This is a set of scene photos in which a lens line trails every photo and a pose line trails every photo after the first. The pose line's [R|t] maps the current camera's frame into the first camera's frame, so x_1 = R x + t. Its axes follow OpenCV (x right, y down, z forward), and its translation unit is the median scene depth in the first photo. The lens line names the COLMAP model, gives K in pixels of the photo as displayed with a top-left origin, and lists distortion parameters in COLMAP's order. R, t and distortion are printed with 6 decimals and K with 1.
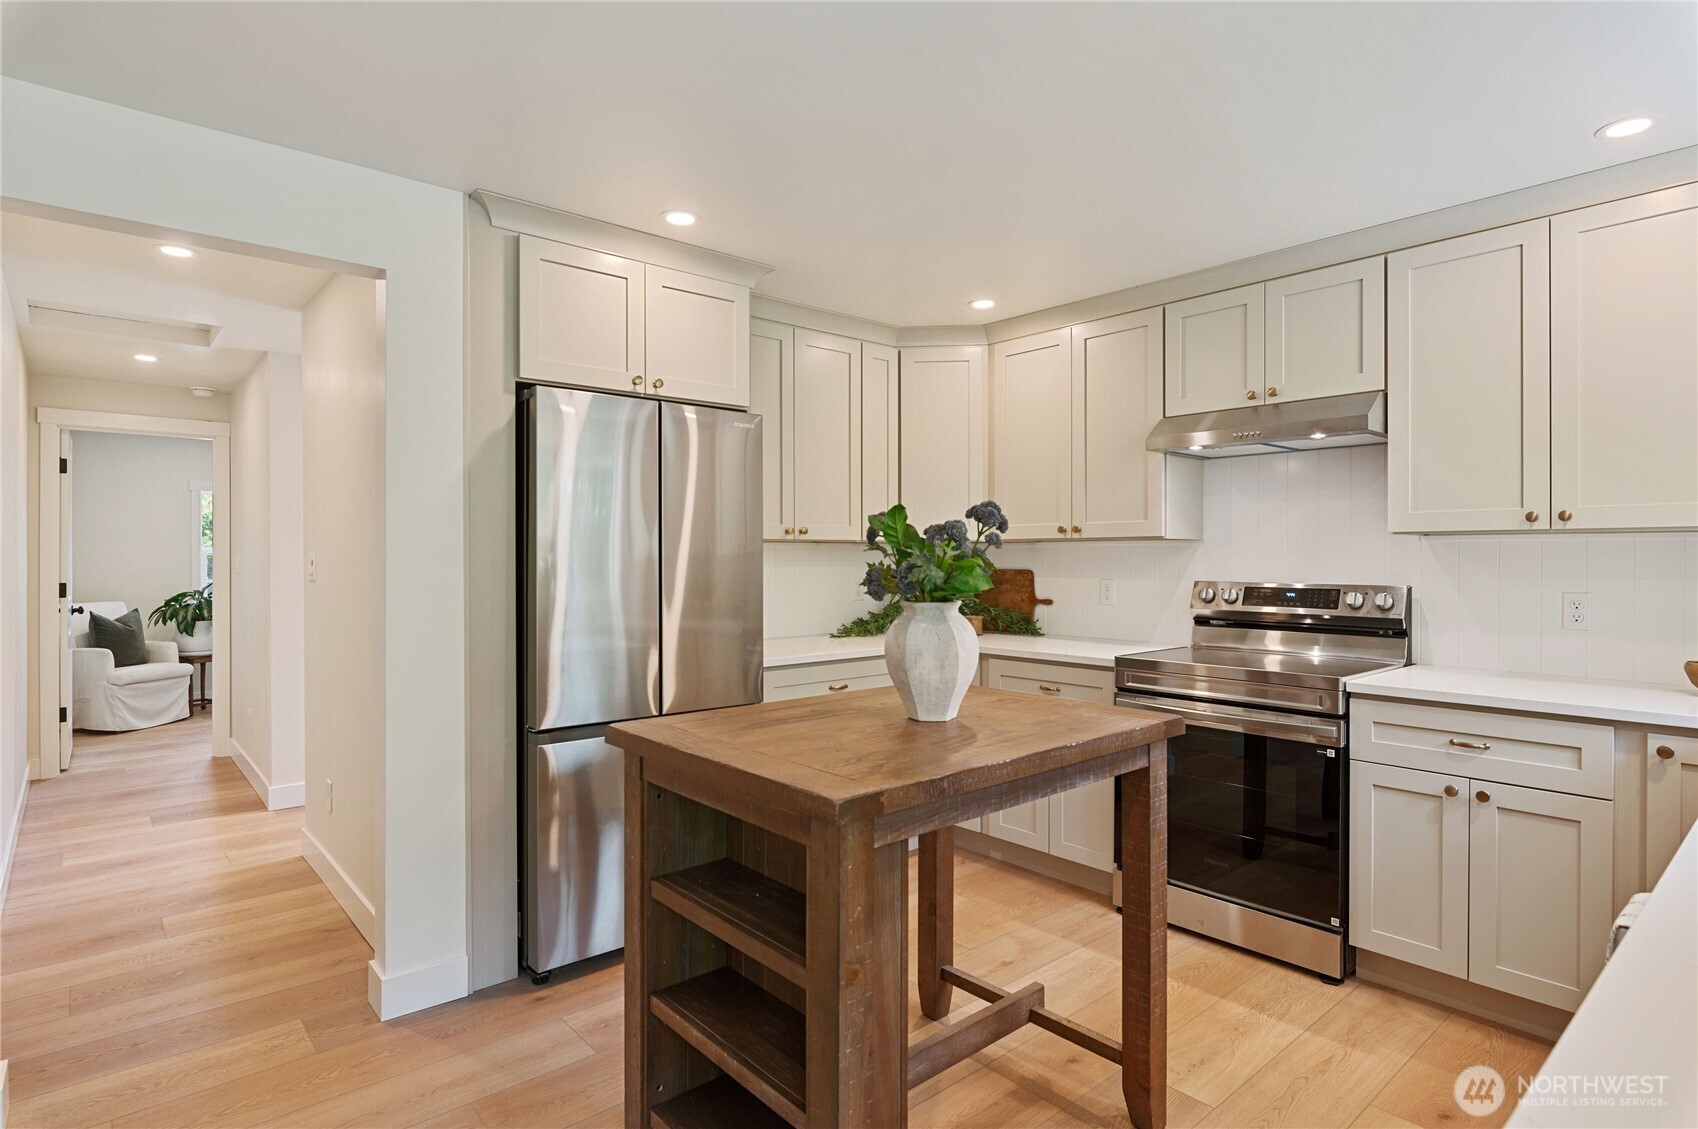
lens RADIAL K [[884.1, 0, 849.0], [0, 884.1, 564.5], [0, 0, 1]] dist [0.000206, 0.000057]
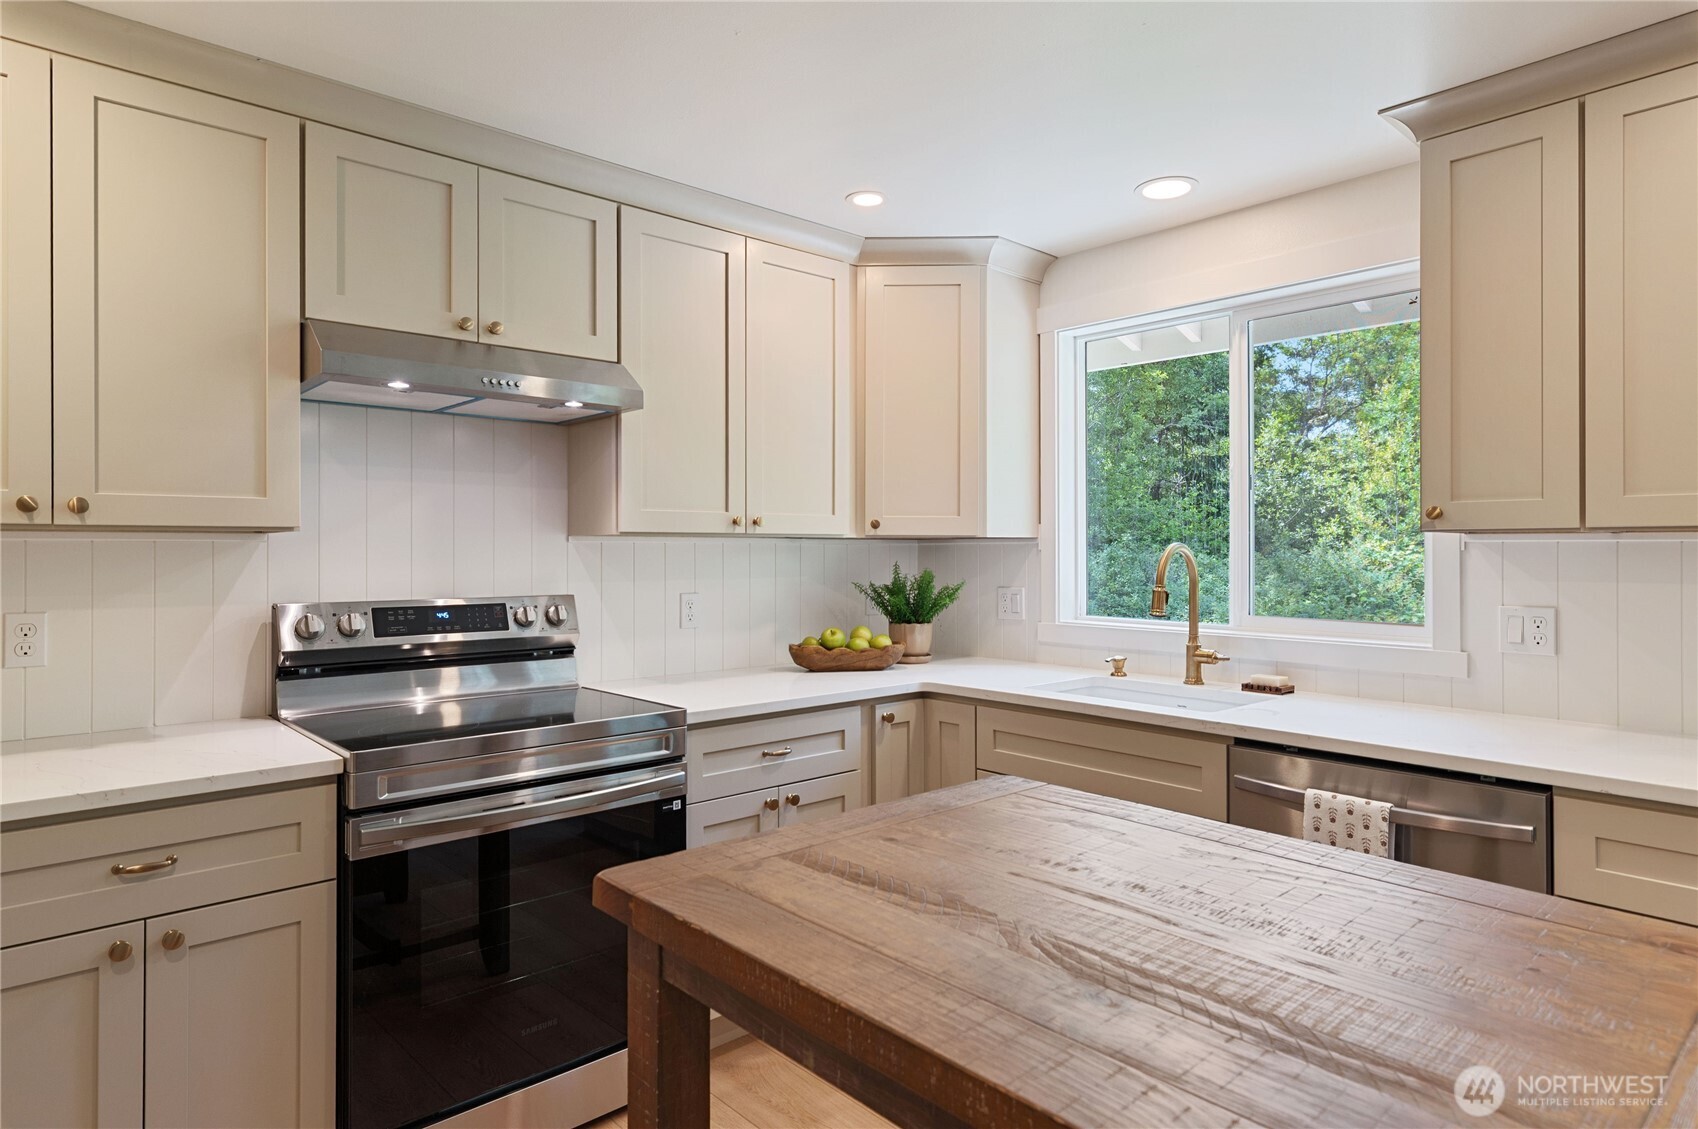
lens RADIAL K [[966.8, 0, 844.7], [0, 966.8, 548.0], [0, 0, 1]] dist [0.000455, 0.000432]
pose [[-0.006823, 0.004272, 0.999968, -0.288409], [0.010712, 0.999934, -0.004199, -0.013558], [-0.999919, 0.010683, -0.006868, 0.720264]]
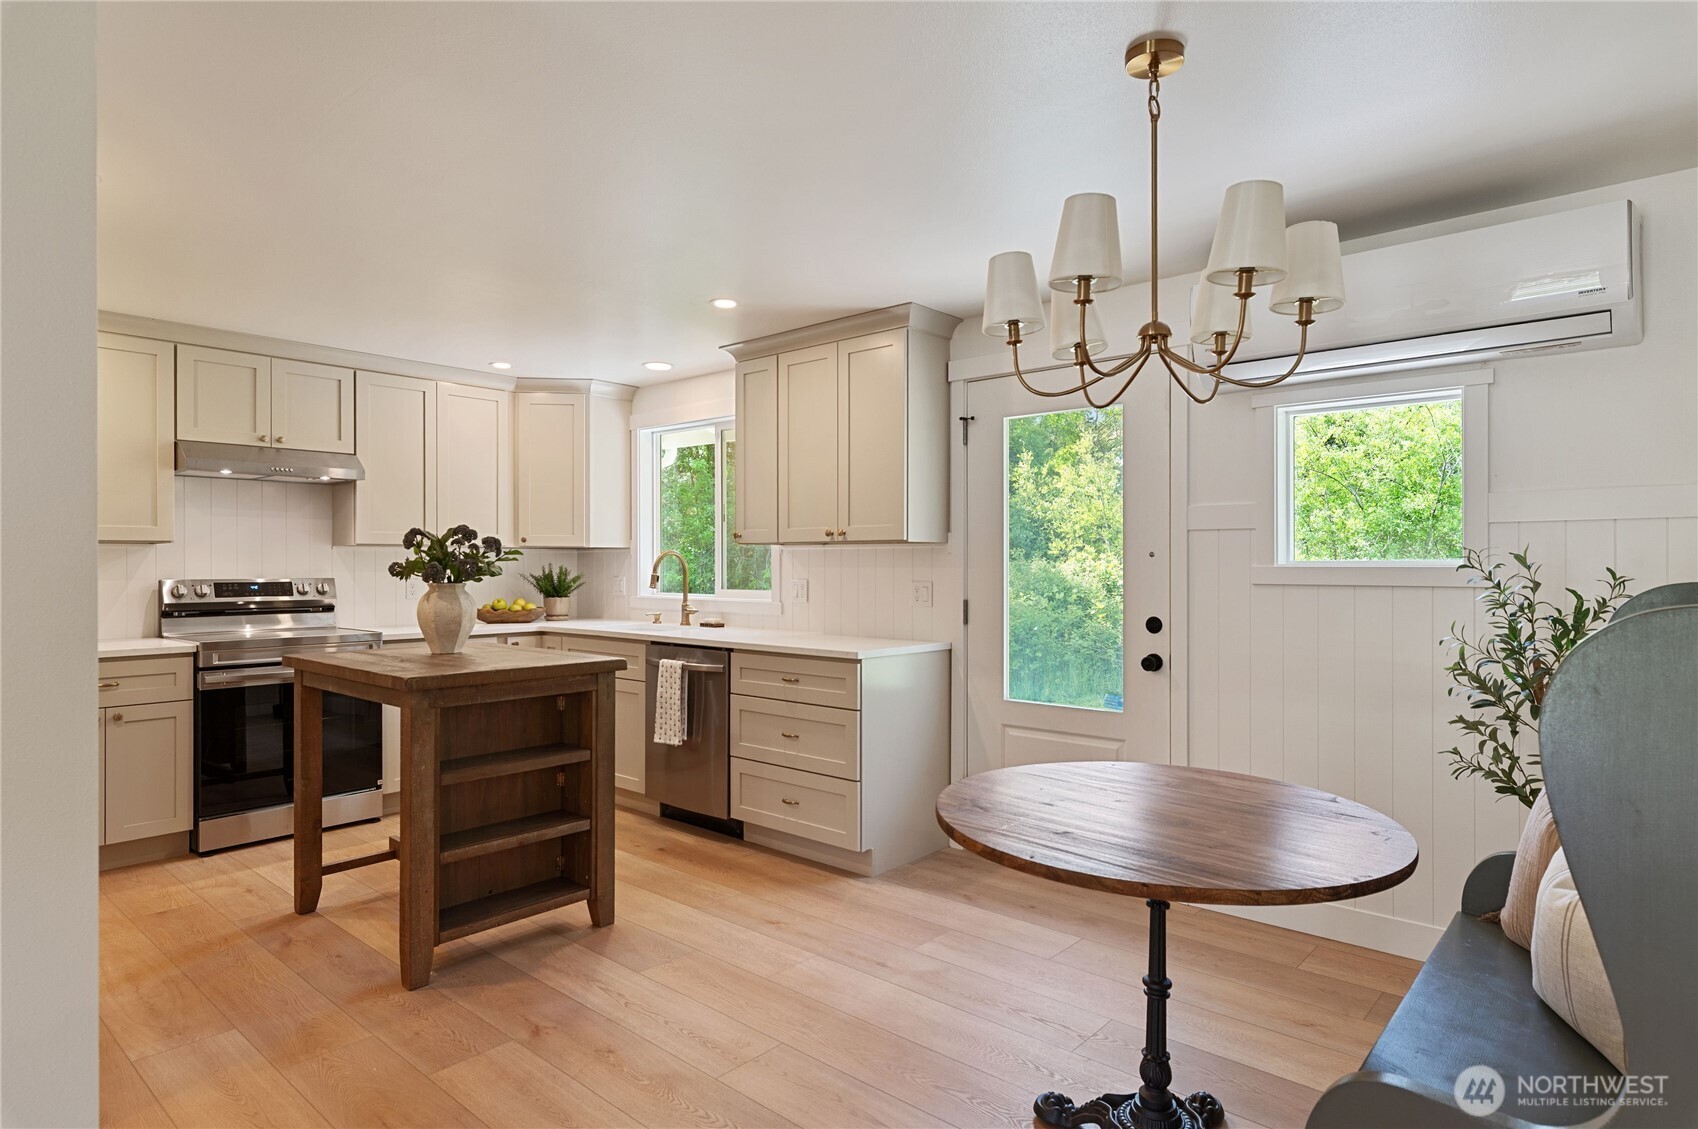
lens RADIAL K [[928.7, 0, 849.0], [0, 928.7, 564.5], [0, 0, 1]] dist [0.000101, -0.000656]
pose [[-0.131823, 0.001099, 0.991273, -1.068960], [0.010753, 0.999942, 0.000321, 0.009281], [-0.991215, 0.010701, -0.131827, 0.306927]]
